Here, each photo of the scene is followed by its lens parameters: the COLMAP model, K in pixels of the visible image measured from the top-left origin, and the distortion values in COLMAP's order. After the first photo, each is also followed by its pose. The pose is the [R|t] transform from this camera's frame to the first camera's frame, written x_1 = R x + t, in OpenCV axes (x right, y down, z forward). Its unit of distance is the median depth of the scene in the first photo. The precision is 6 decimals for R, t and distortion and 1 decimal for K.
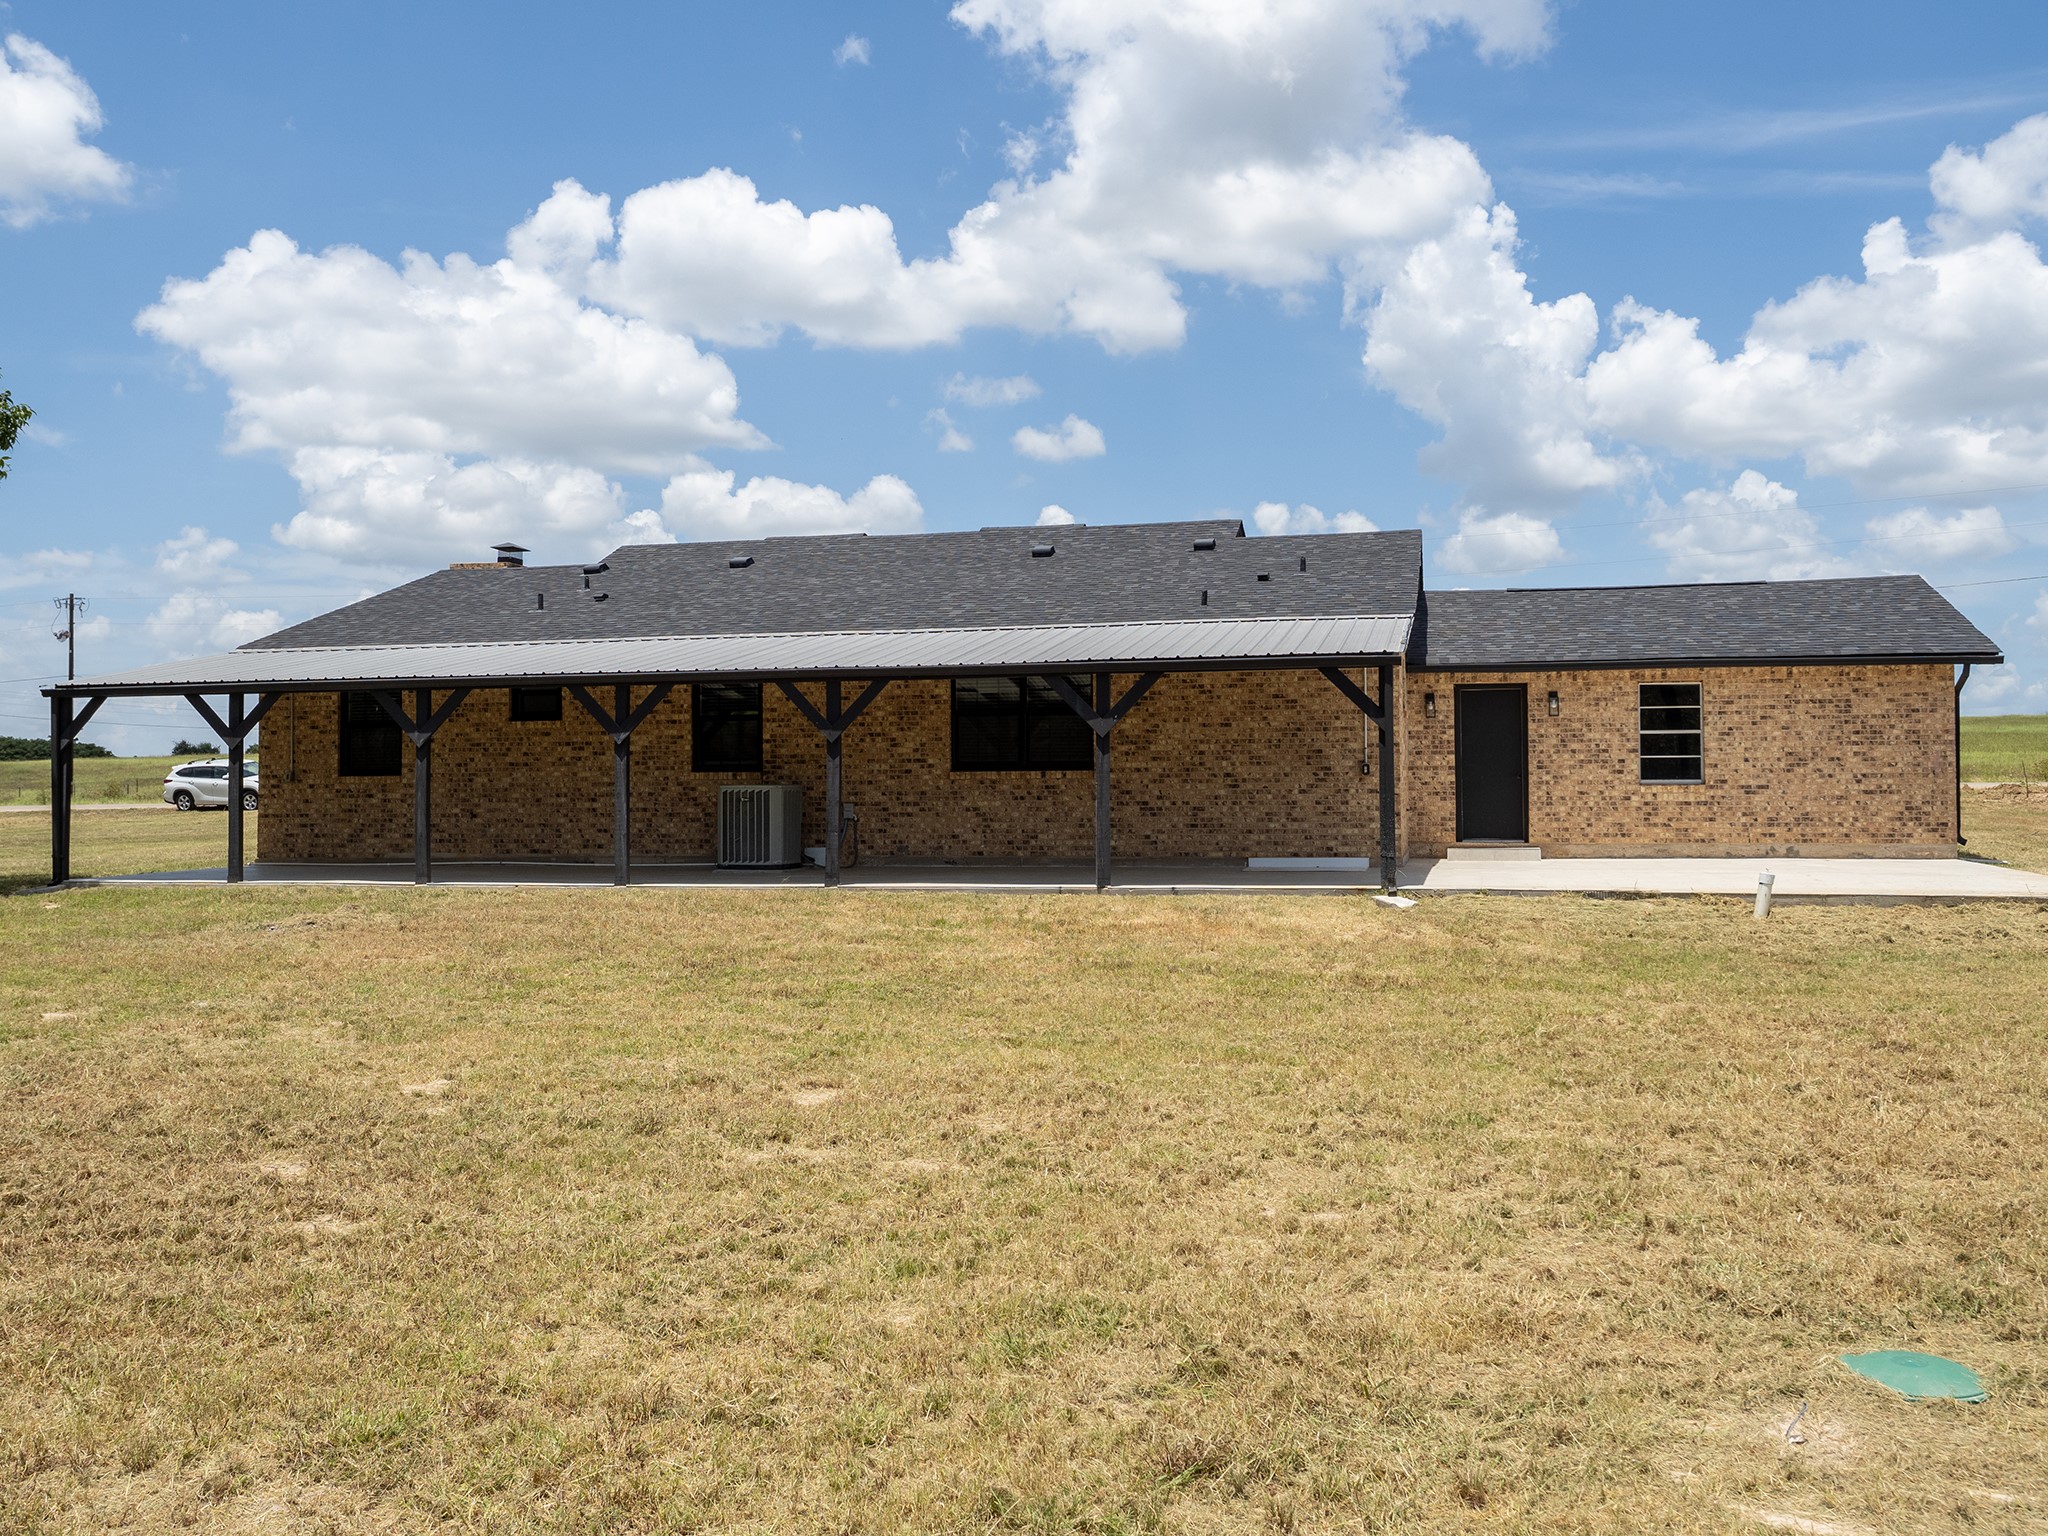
lens RADIAL K [[1791.6, 0, 1035.4], [0, 1791.6, 768.9], [0, 0, 1]] dist [0.022054, 0.006966]
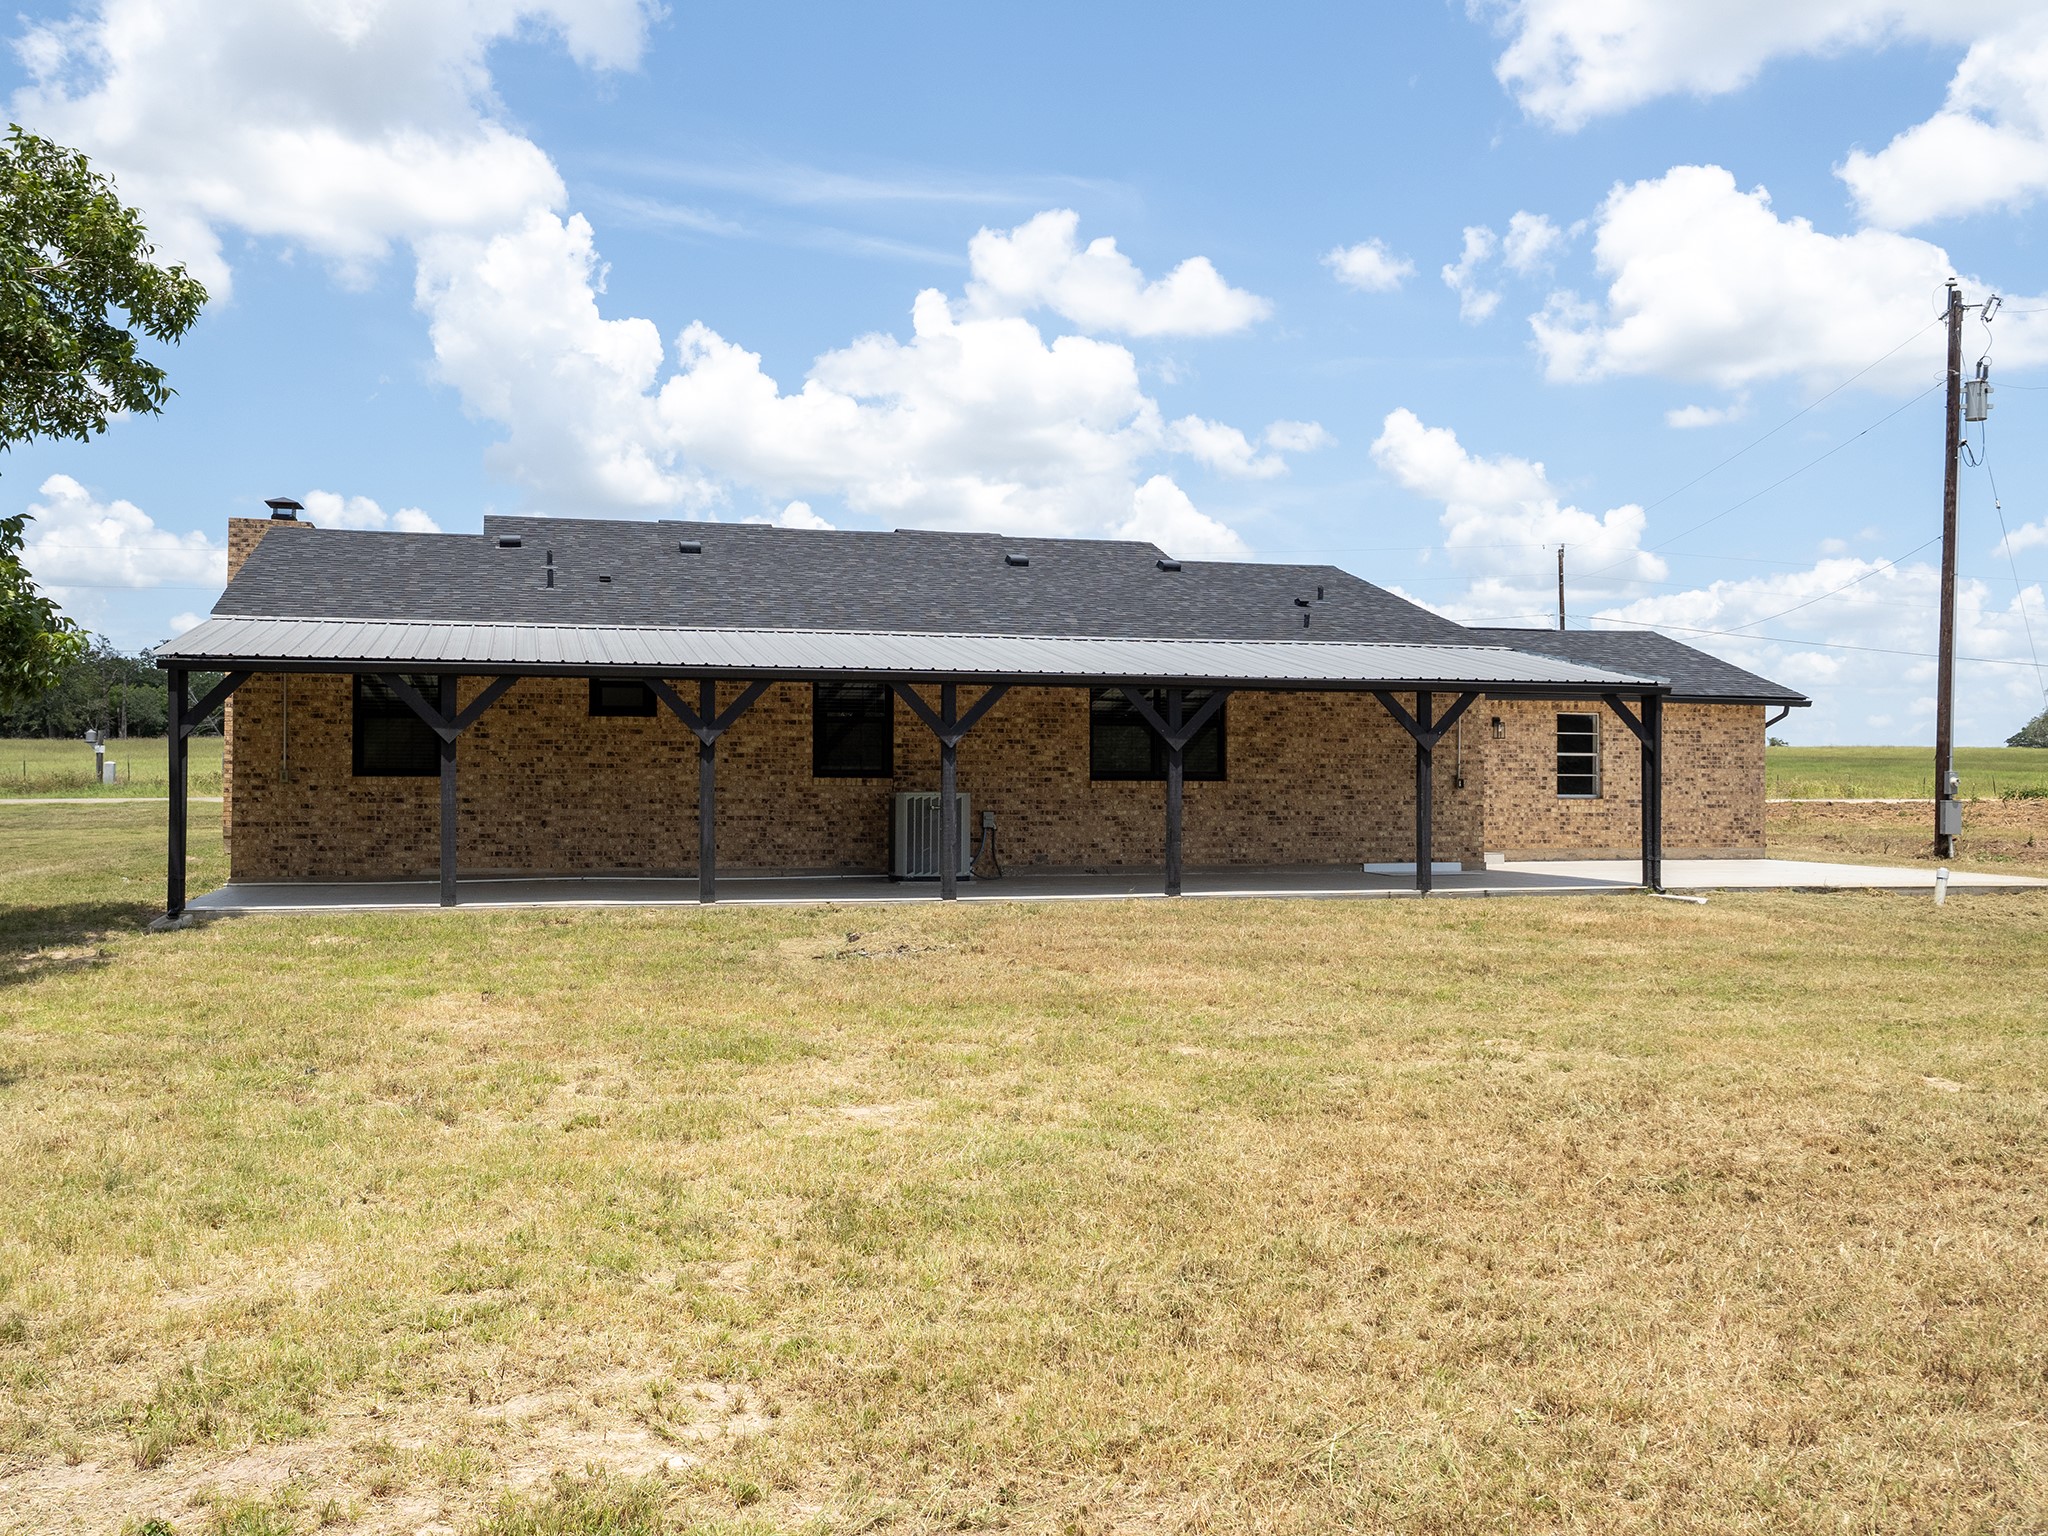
lens RADIAL K [[1791.6, 0, 1035.3], [0, 1791.6, 771.3], [0, 0, 1]] dist [0.022054, 0.006966]
pose [[0.873779, 0.014878, 0.486096, -0.541183], [-0.013241, 0.999889, -0.006802, 0.003448], [-0.486144, -0.000493, 0.873879, 0.137074]]
